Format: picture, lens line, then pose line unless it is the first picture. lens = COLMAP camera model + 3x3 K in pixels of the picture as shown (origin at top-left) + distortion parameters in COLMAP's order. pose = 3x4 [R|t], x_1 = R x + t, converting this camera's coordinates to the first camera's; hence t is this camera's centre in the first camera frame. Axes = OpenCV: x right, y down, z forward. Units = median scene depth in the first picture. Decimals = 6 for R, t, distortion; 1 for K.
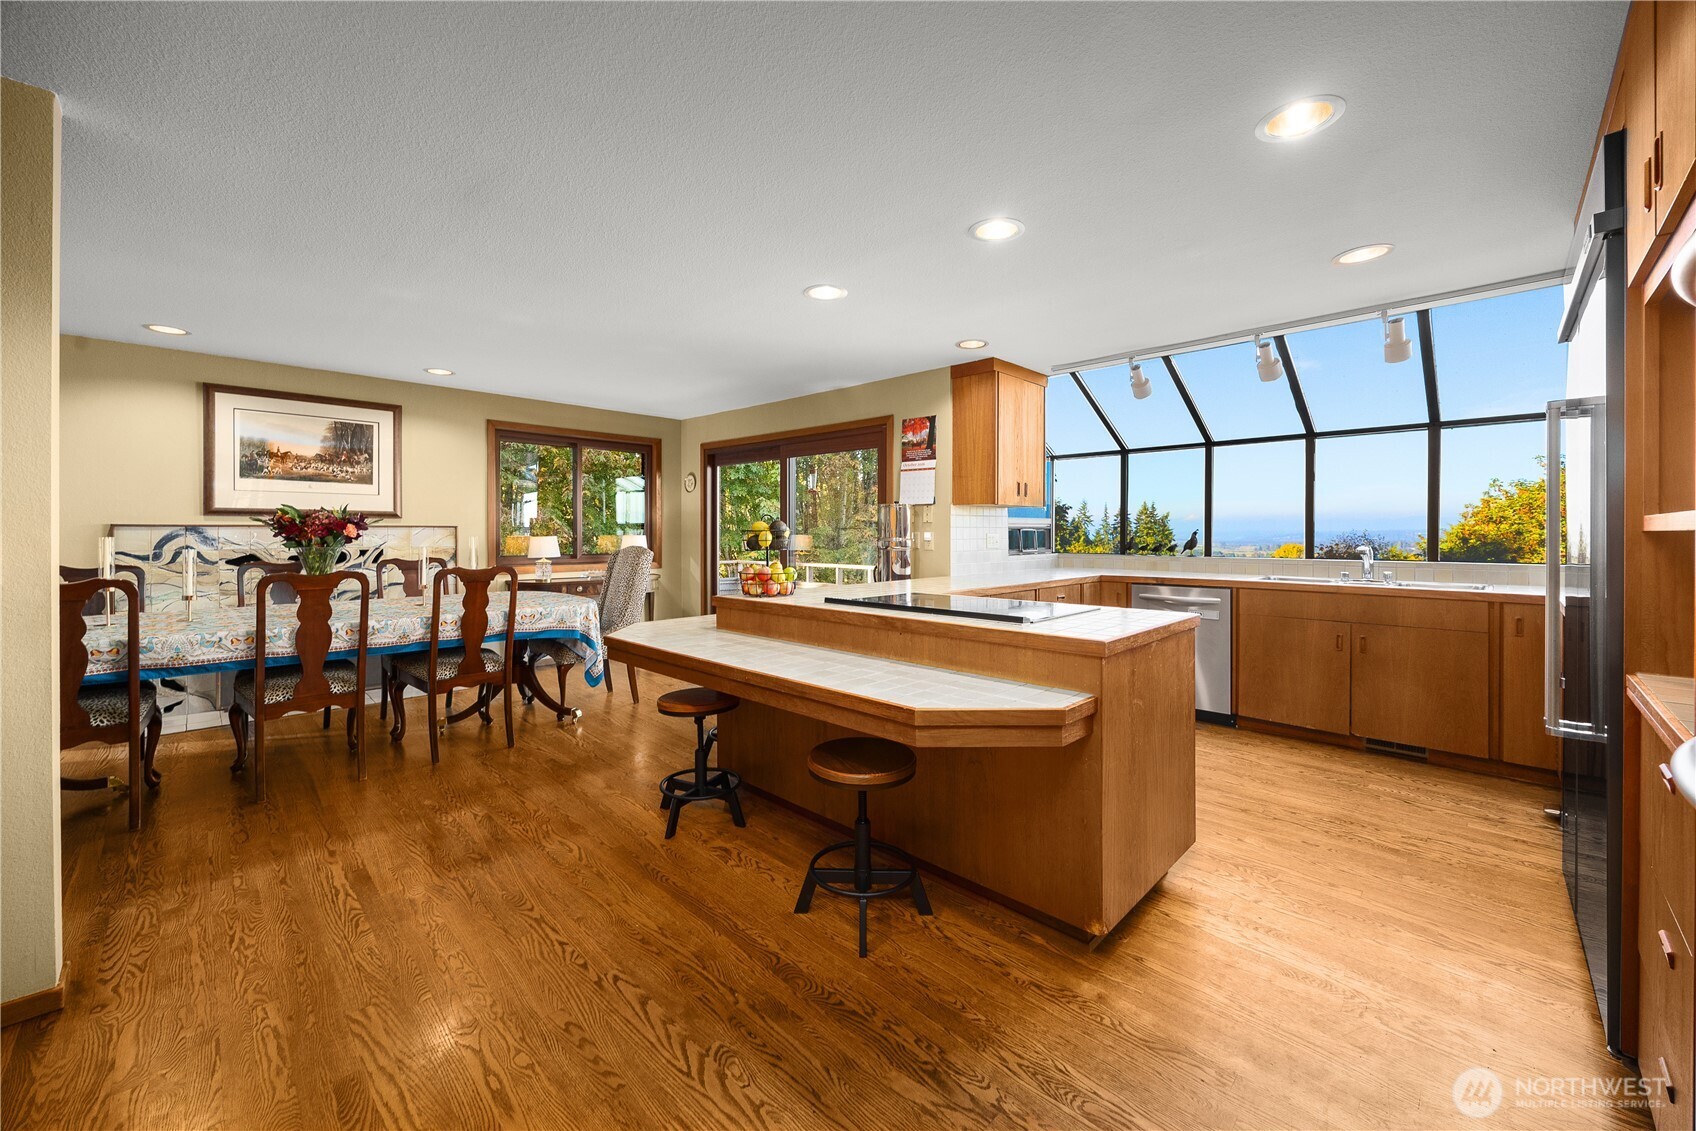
lens RADIAL K [[655.8, 0, 849.5], [0, 655.8, 541.8], [0, 0, 1]] dist [-0.000133, -0.000099]
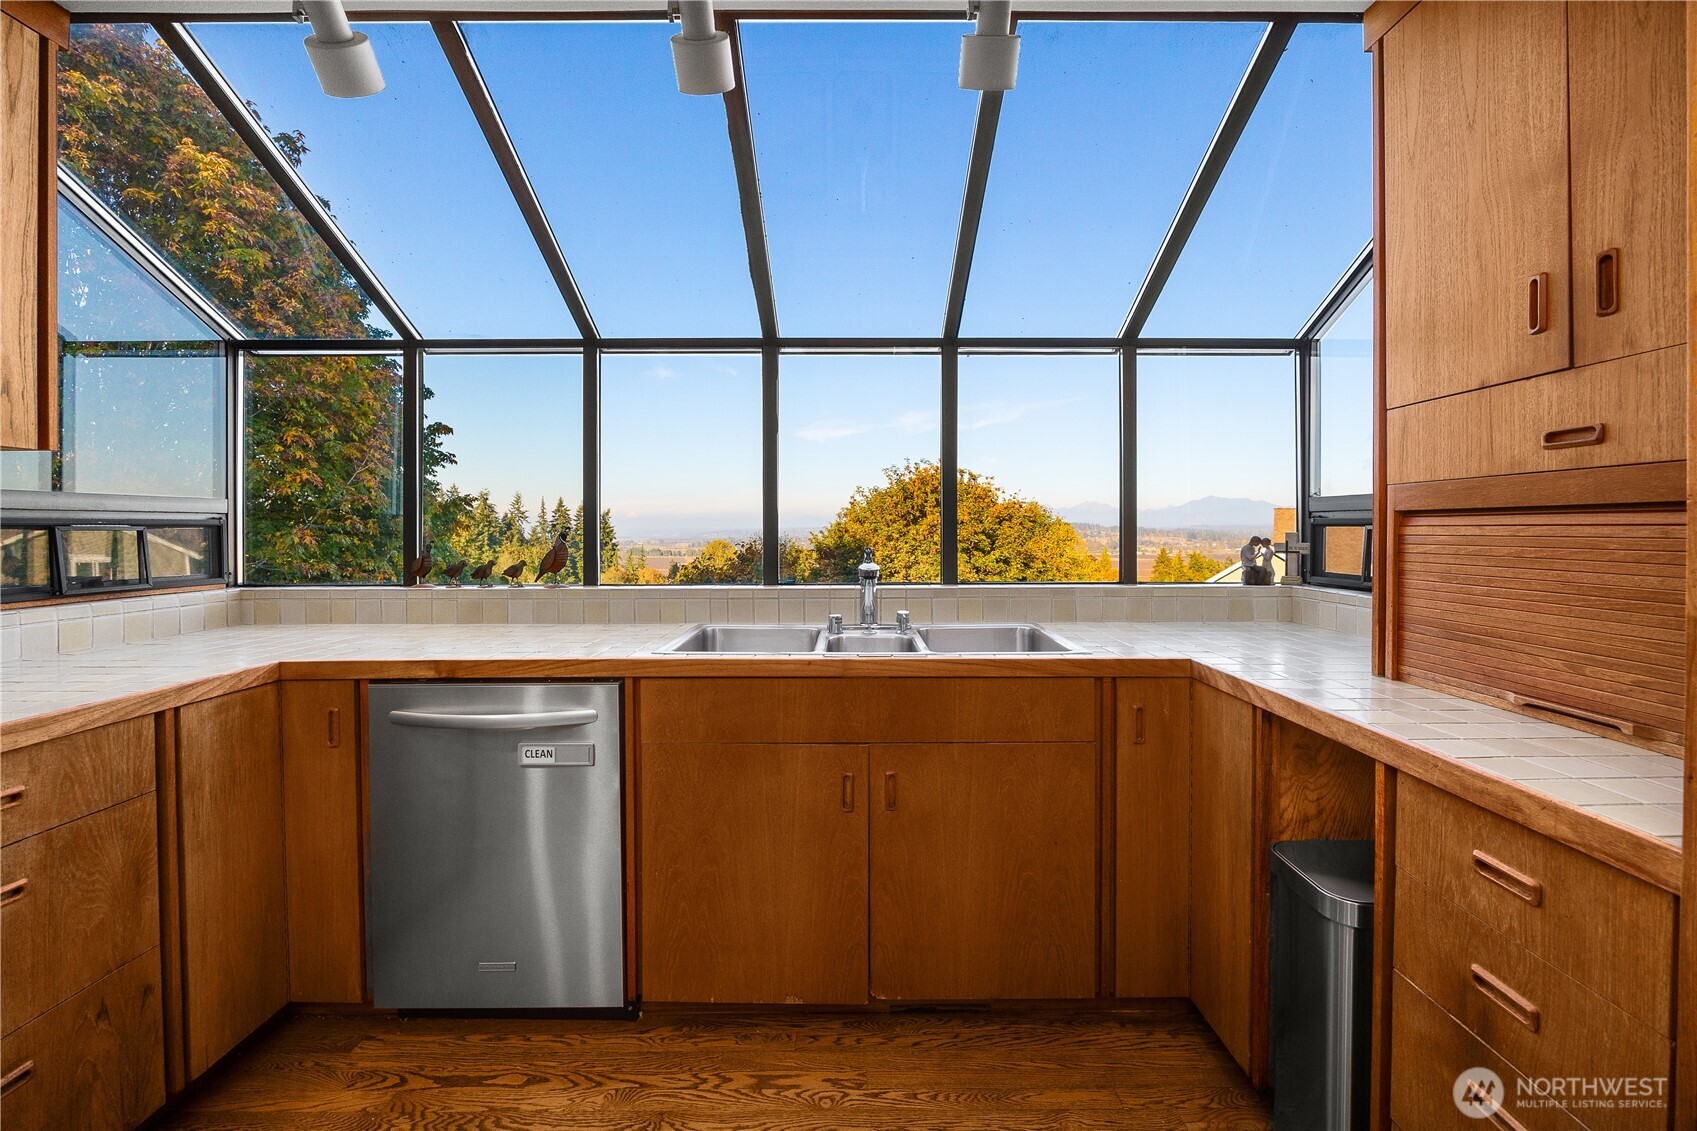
lens RADIAL K [[717.8, 0, 852.0], [0, 717.8, 518.9], [0, 0, 1]] dist [-0.000130, -0.000149]
pose [[0.715341, 0.006654, 0.698744, 0.350835], [0.014338, 0.999604, -0.024197, -0.010515], [-0.698629, 0.027327, 0.714962, 0.548024]]
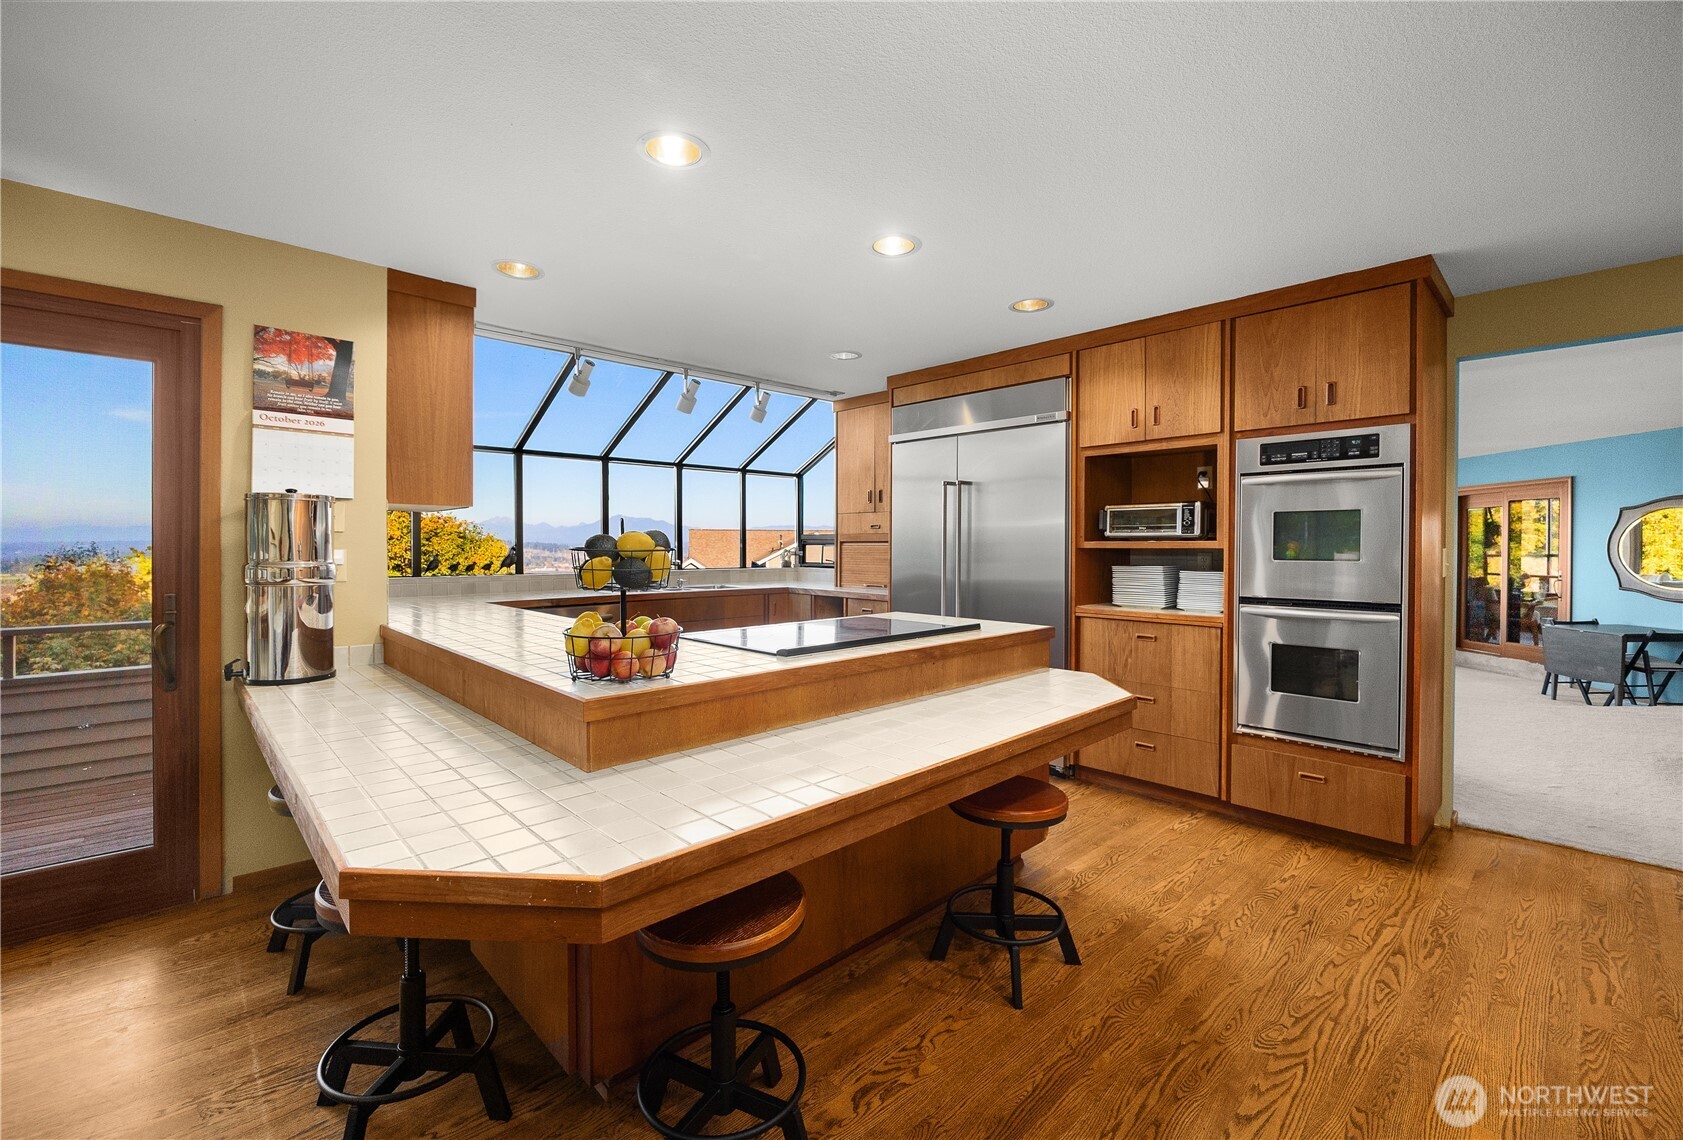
lens RADIAL K [[713.8, 0, 840.1], [0, 713.8, 552.9], [0, 0, 1]] dist [-0.001035, -0.000247]
pose [[0.033014, -0.011793, 0.999385, -0.473443], [0.013459, 0.999845, 0.011354, -0.013090], [-0.999364, 0.013076, 0.033168, 0.569388]]
